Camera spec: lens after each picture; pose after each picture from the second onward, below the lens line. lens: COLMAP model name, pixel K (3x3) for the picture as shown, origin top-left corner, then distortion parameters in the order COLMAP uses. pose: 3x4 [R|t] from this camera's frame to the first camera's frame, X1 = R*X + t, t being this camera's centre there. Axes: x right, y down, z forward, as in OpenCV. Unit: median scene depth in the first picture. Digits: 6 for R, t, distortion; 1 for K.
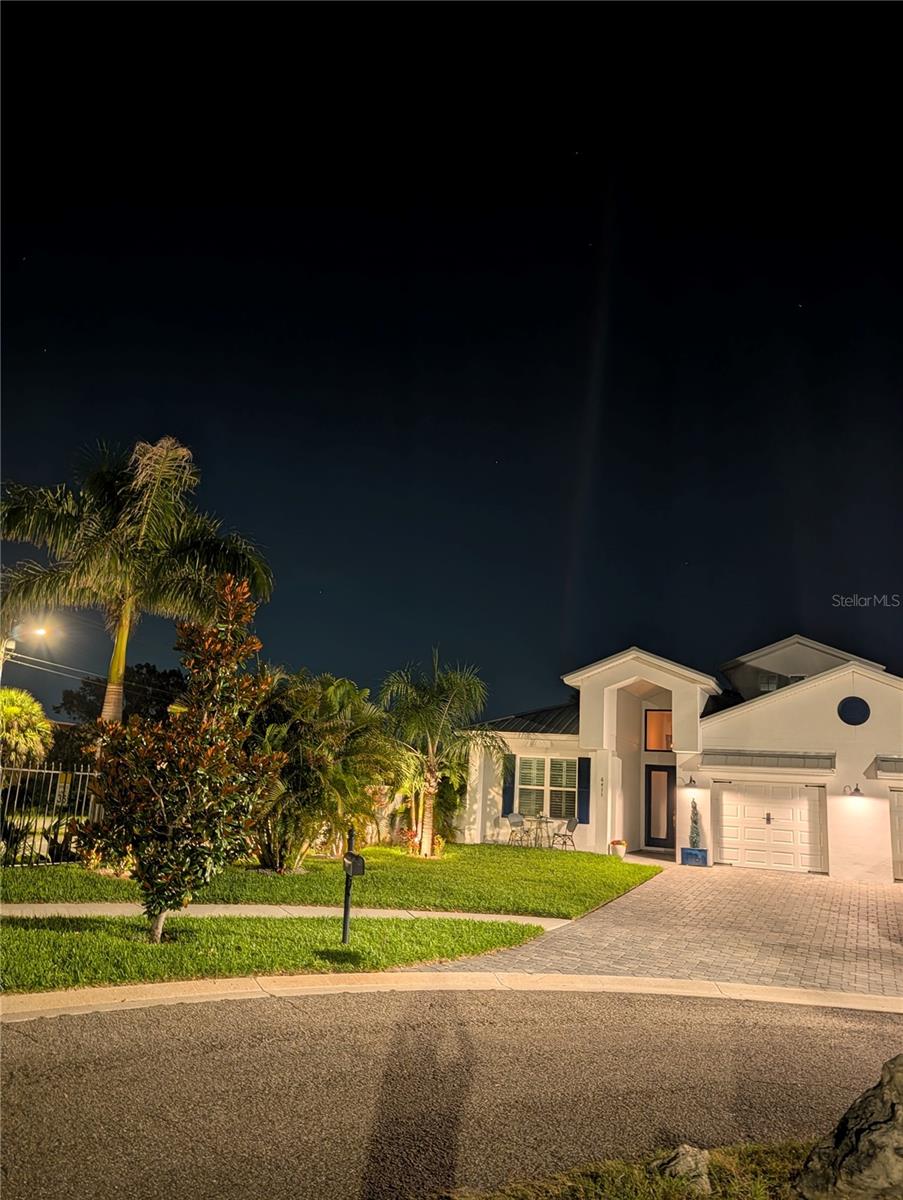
lens RADIAL K [[848.3, 0, 451.4], [0, 848.3, 602.0], [0, 0, 1]] dist [0.012089, -0.013922]
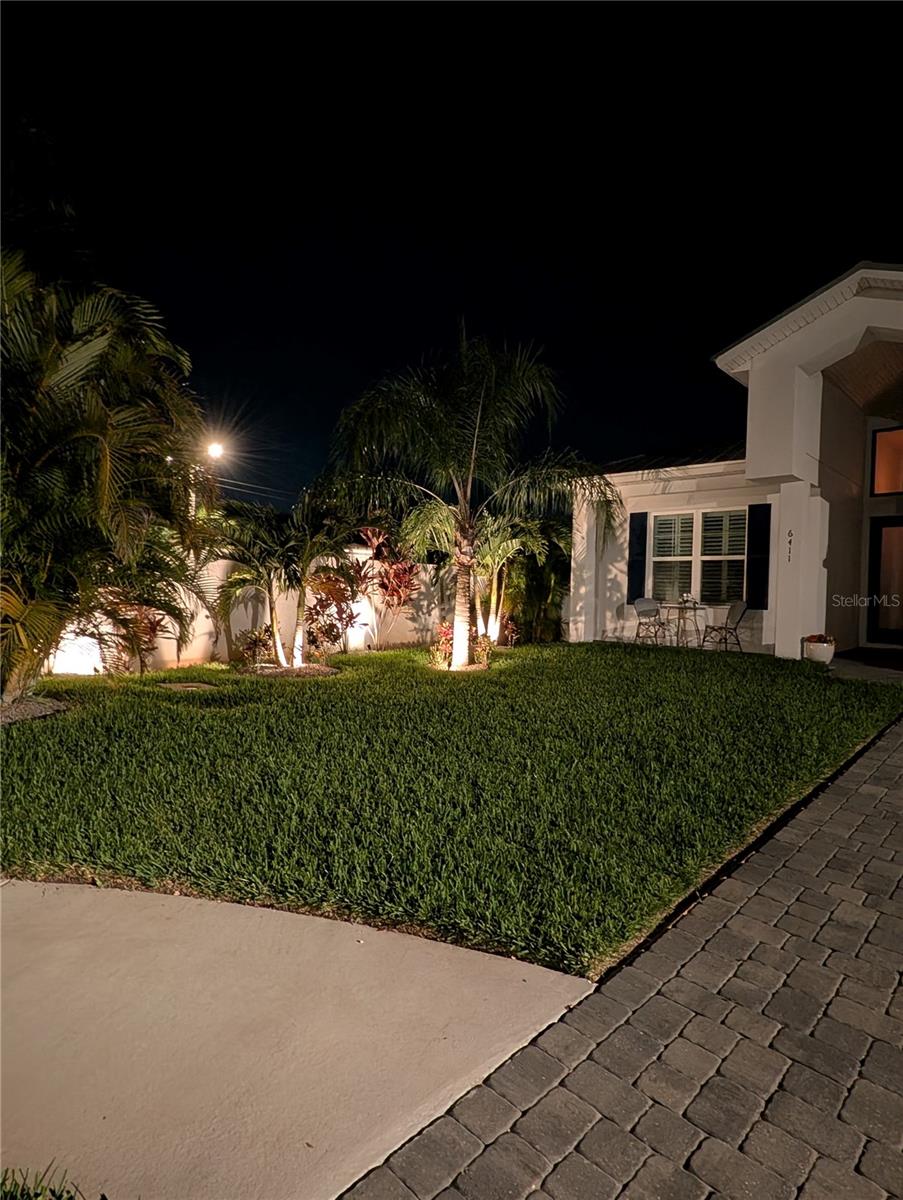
lens RADIAL K [[623.5, 0, 453.0], [0, 623.5, 597.2], [0, 0, 1]] dist [-0.001808, 0.000023]
pose [[0.939413, -0.035176, -0.340978, 0.099711], [0.110441, 0.972738, 0.203921, 0.131380], [0.324509, -0.229224, 0.917687, 0.499680]]
